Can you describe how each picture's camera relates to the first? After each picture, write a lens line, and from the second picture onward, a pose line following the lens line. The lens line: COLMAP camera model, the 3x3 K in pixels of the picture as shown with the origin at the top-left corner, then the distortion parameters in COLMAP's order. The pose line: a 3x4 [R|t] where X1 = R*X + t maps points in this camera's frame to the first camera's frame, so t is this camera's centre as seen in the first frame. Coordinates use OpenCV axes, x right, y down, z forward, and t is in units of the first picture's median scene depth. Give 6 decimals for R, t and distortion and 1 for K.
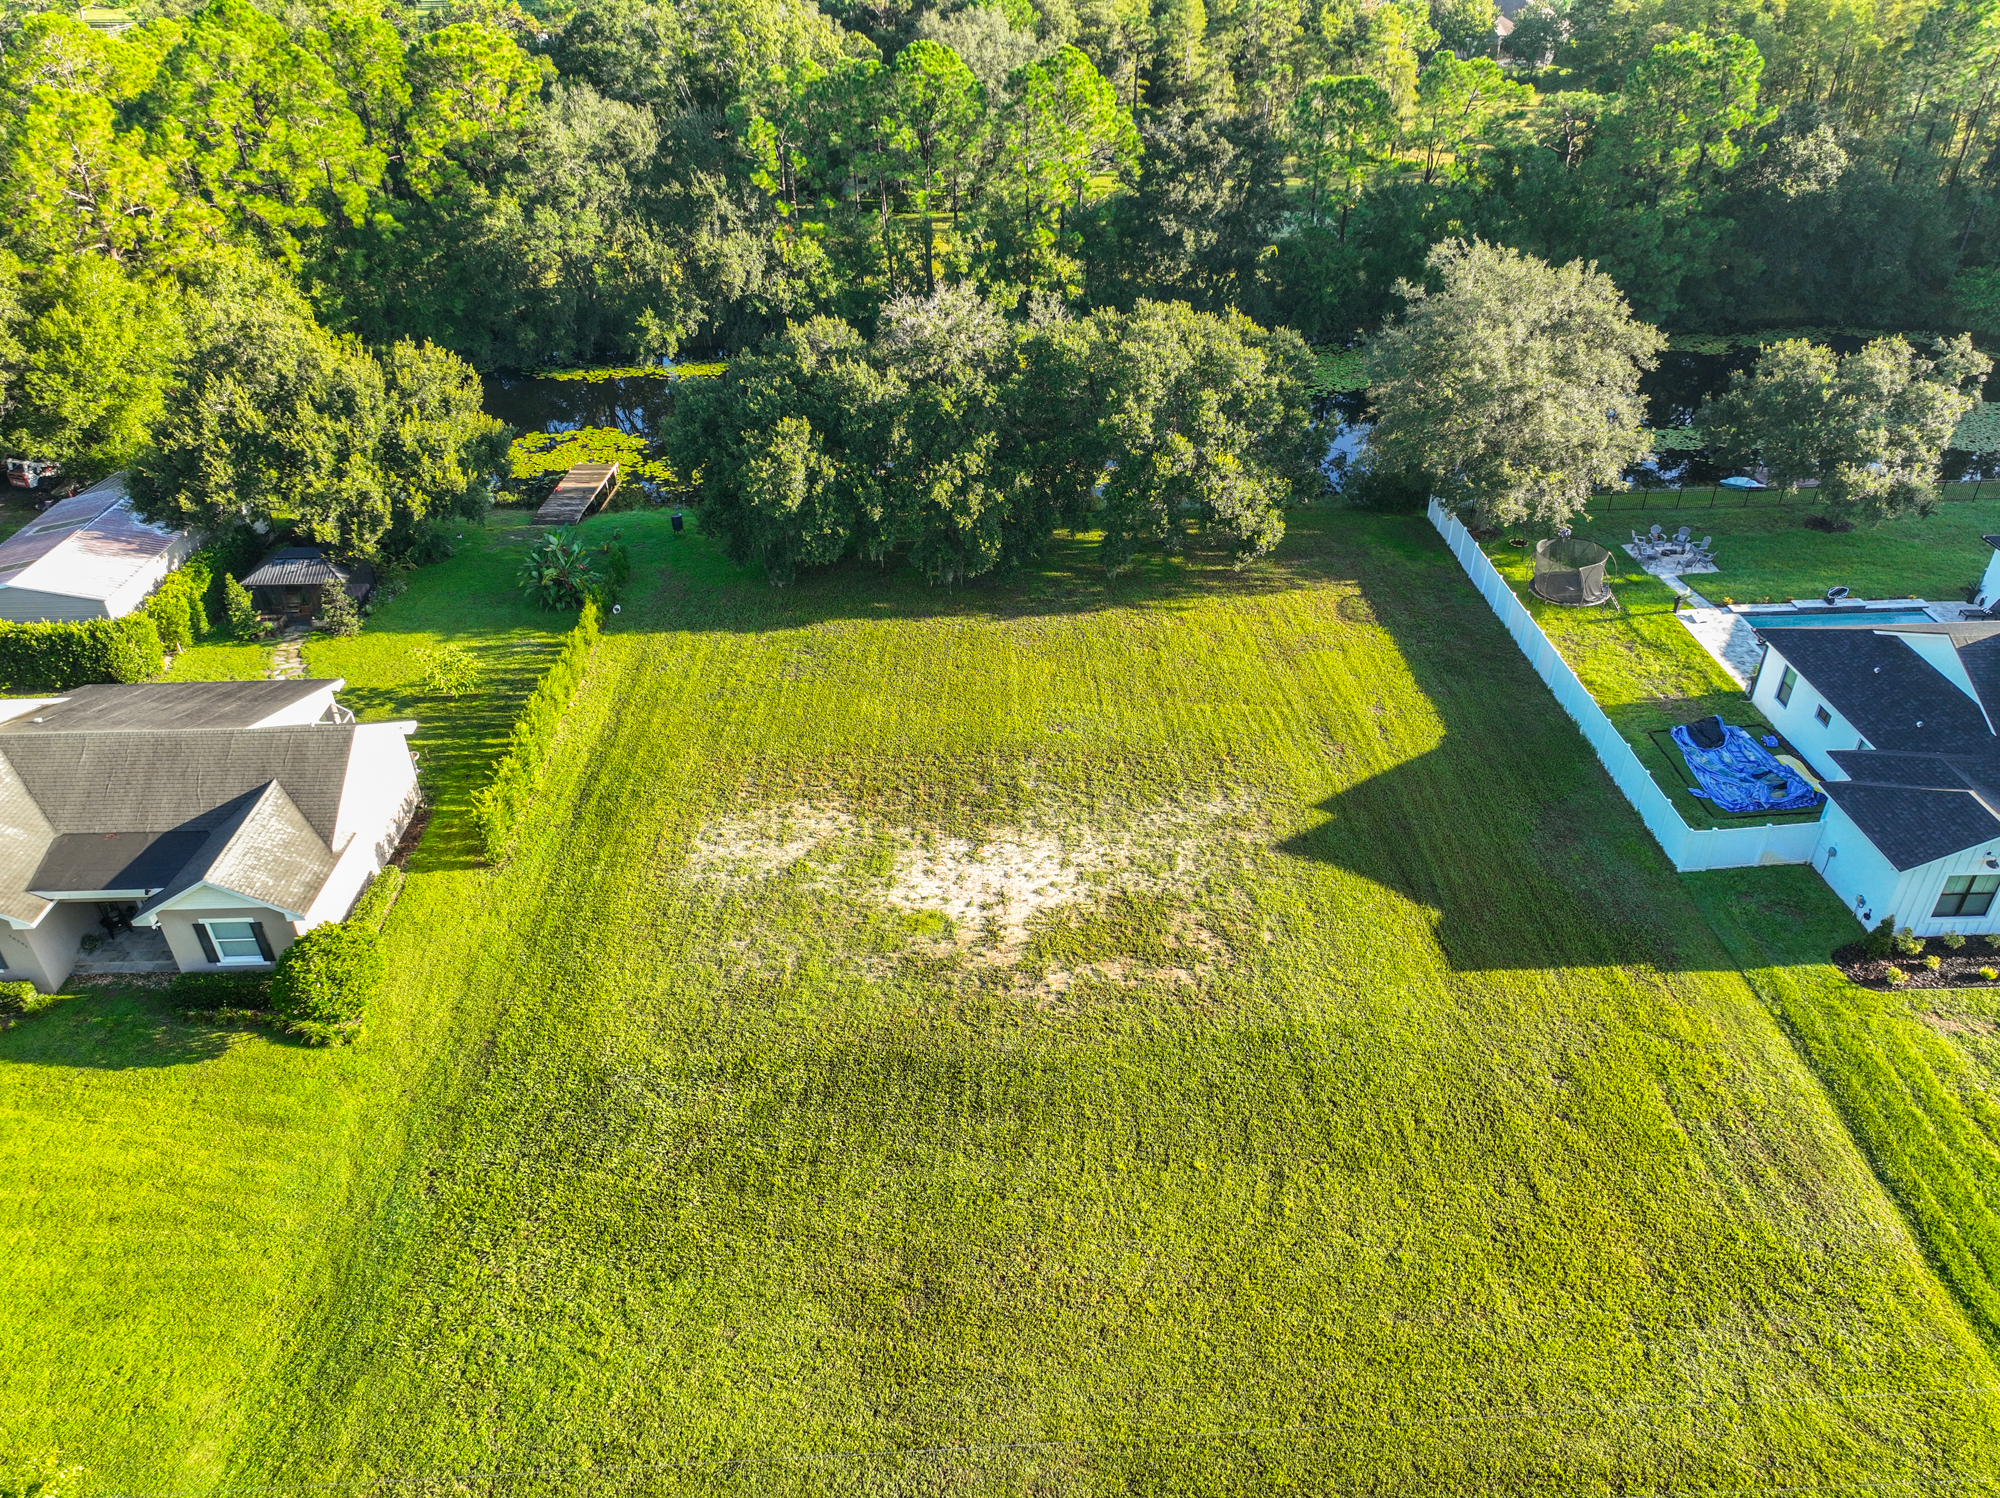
lens RADIAL K [[1389.0, 0, 1000.0], [0, 1389.0, 749.0], [0, 0, 1]] dist [0.011646, 0.001153]
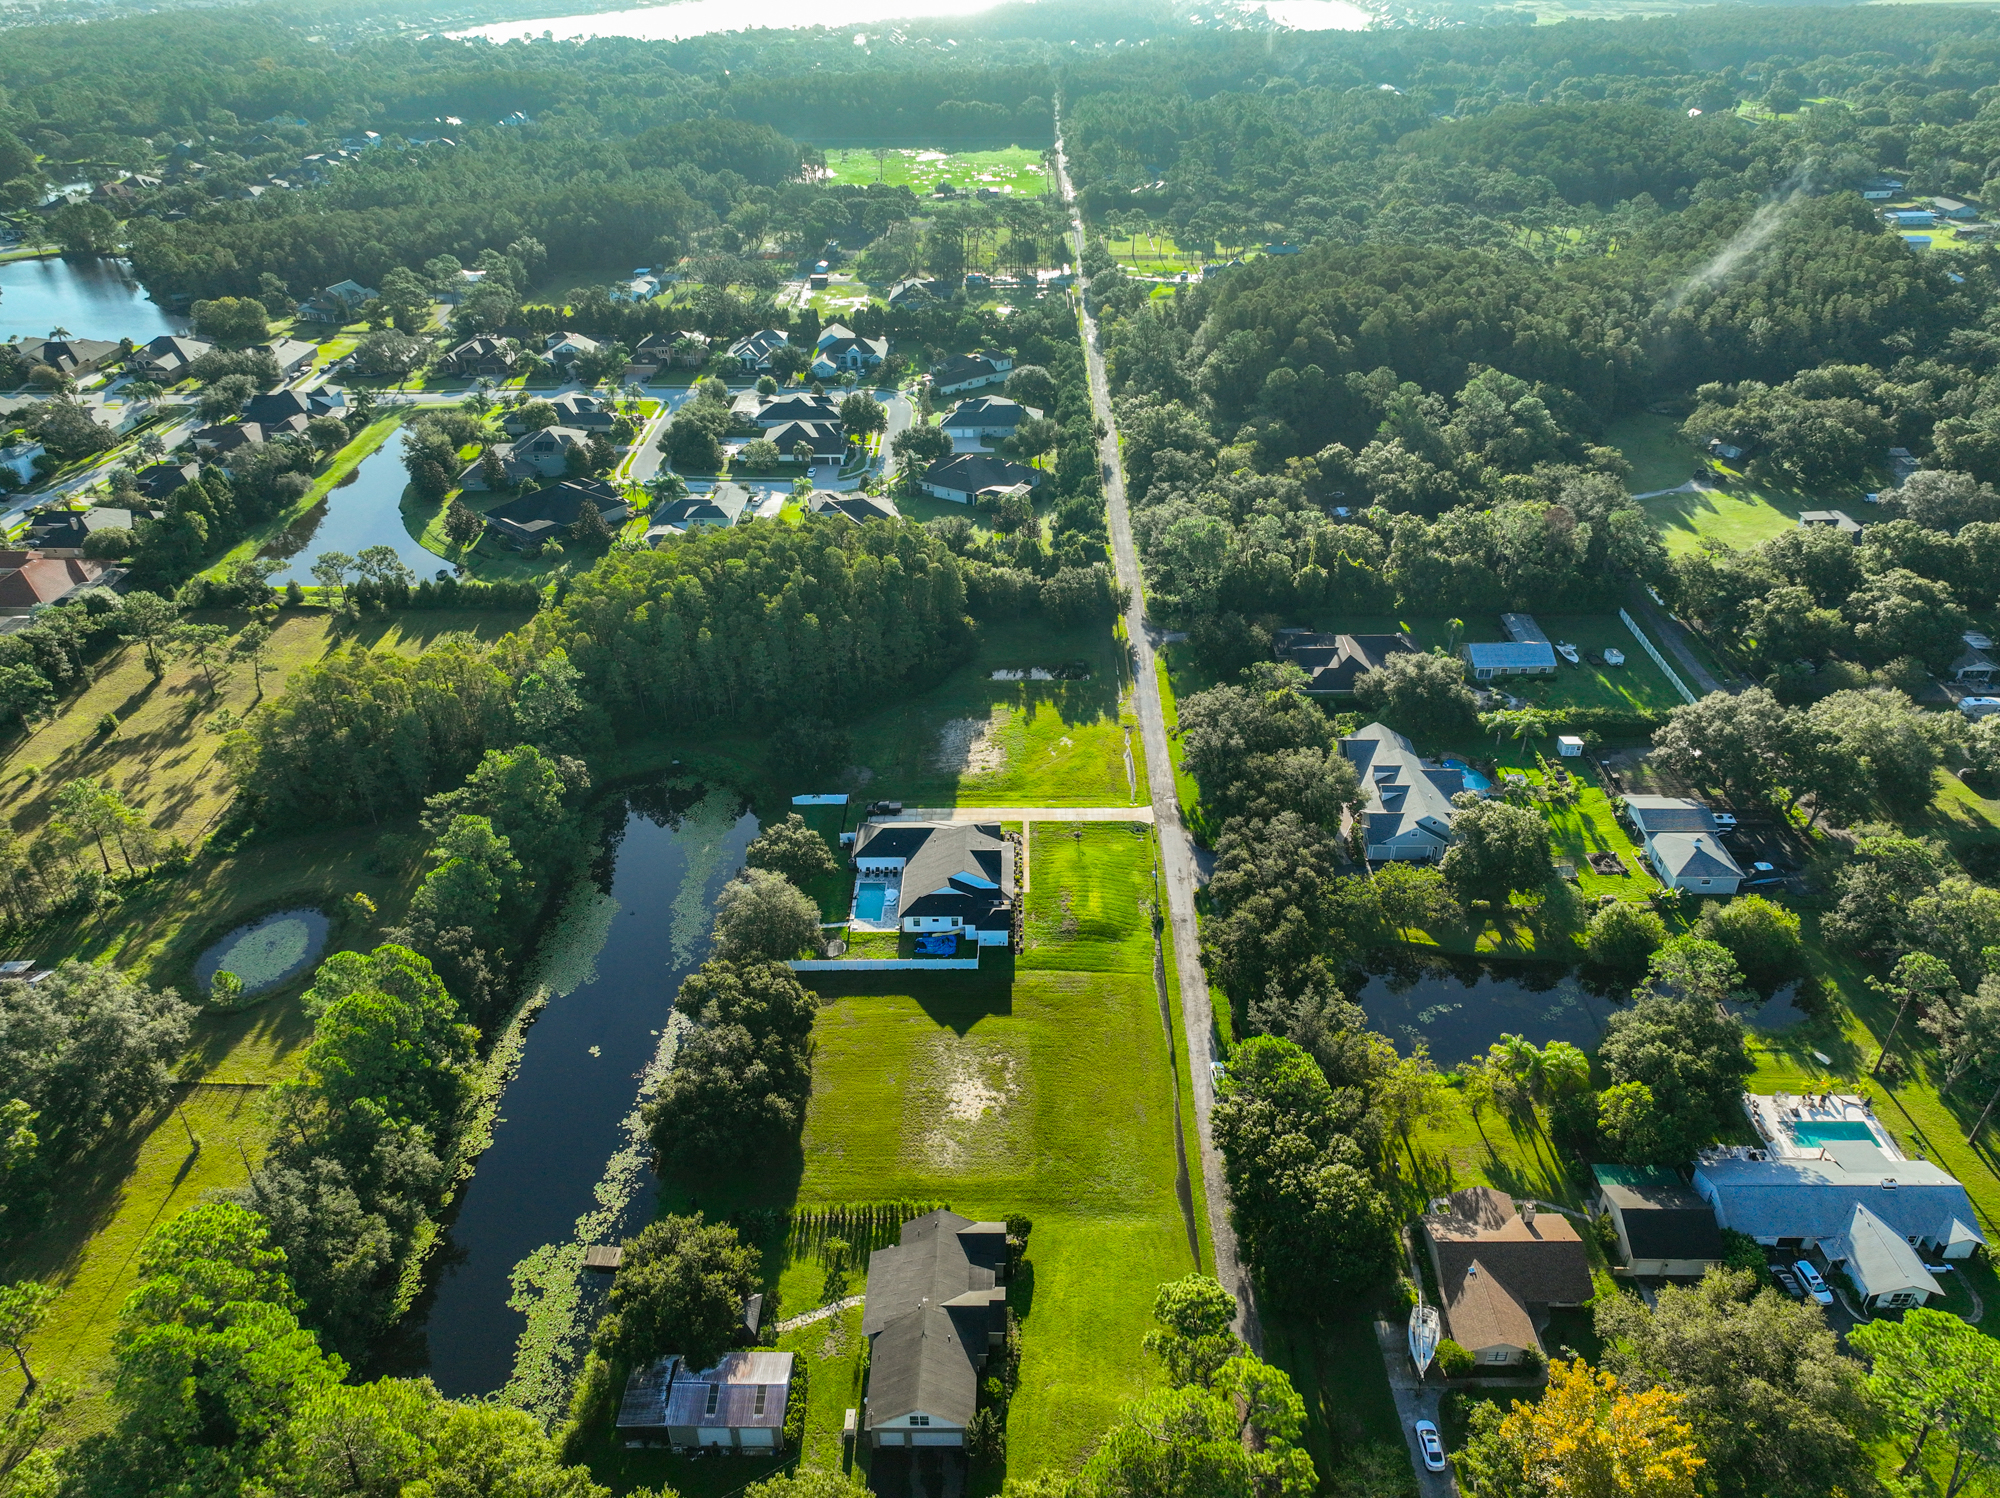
lens RADIAL K [[1389.0, 0, 1000.0], [0, 1389.0, 749.0], [0, 0, 1]] dist [0.011646, 0.001153]
pose [[0.045115, -0.519765, 0.853117, -2.428139], [0.562655, 0.718871, 0.408220, -1.844990], [-0.825460, 0.461594, 0.324880, -0.580802]]
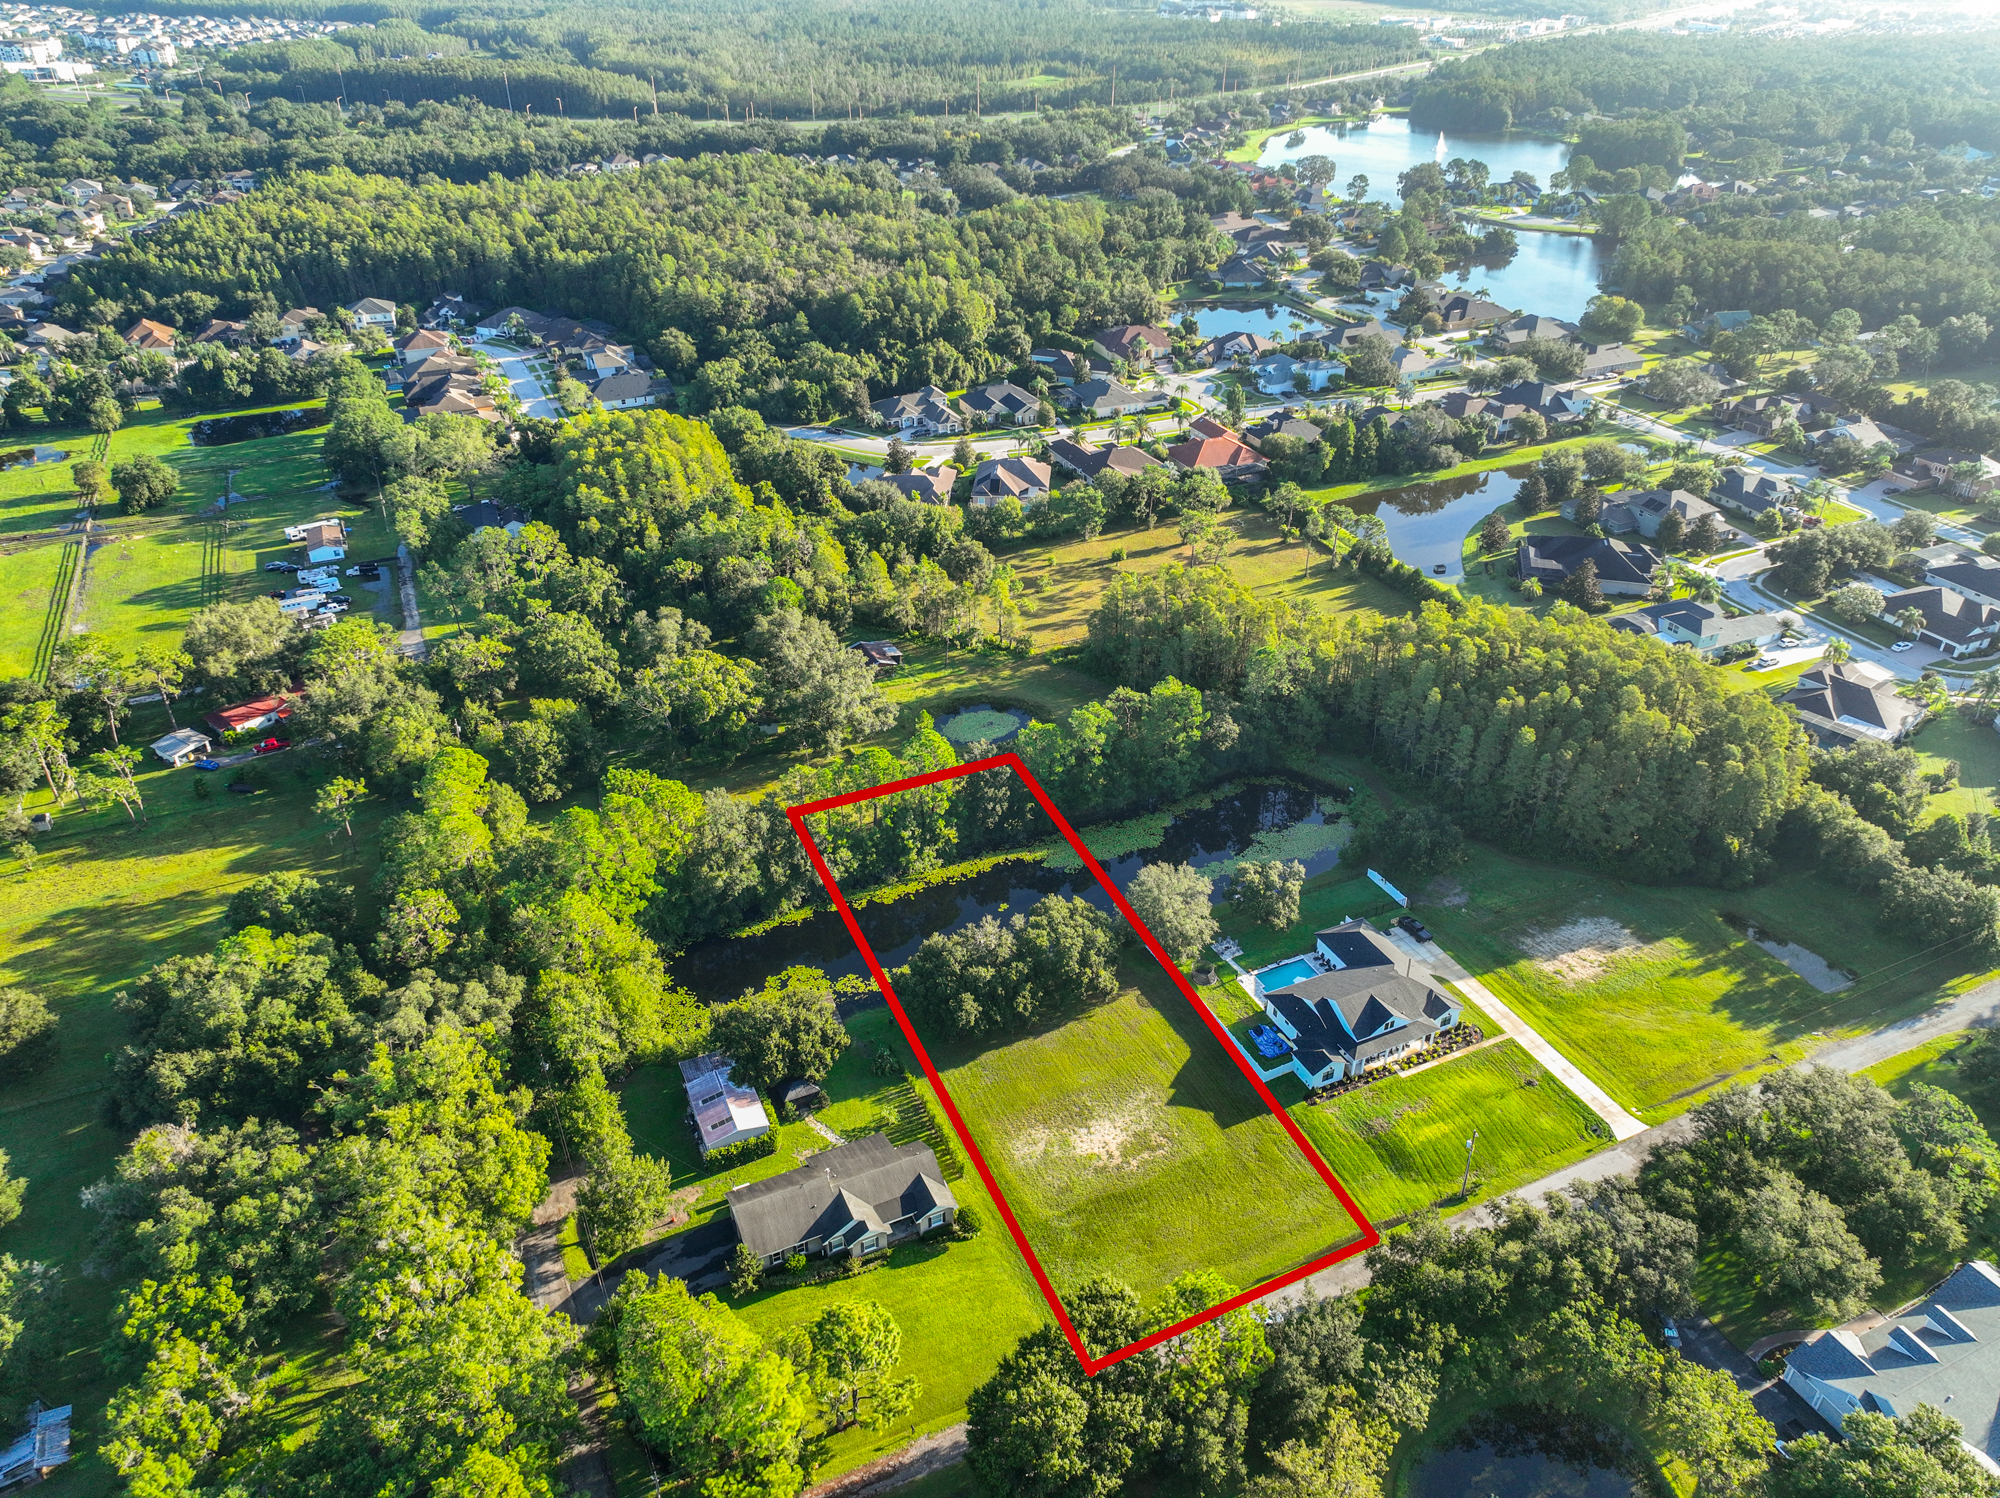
lens RADIAL K [[1389.0, 0, 1000.0], [0, 1389.0, 749.0], [0, 0, 1]] dist [0.011646, 0.001153]
pose [[0.918913, -0.195445, 0.342636, -1.210138], [0.209164, 0.977876, -0.003159, -0.883238], [-0.334438, 0.074570, 0.939463, -2.230829]]
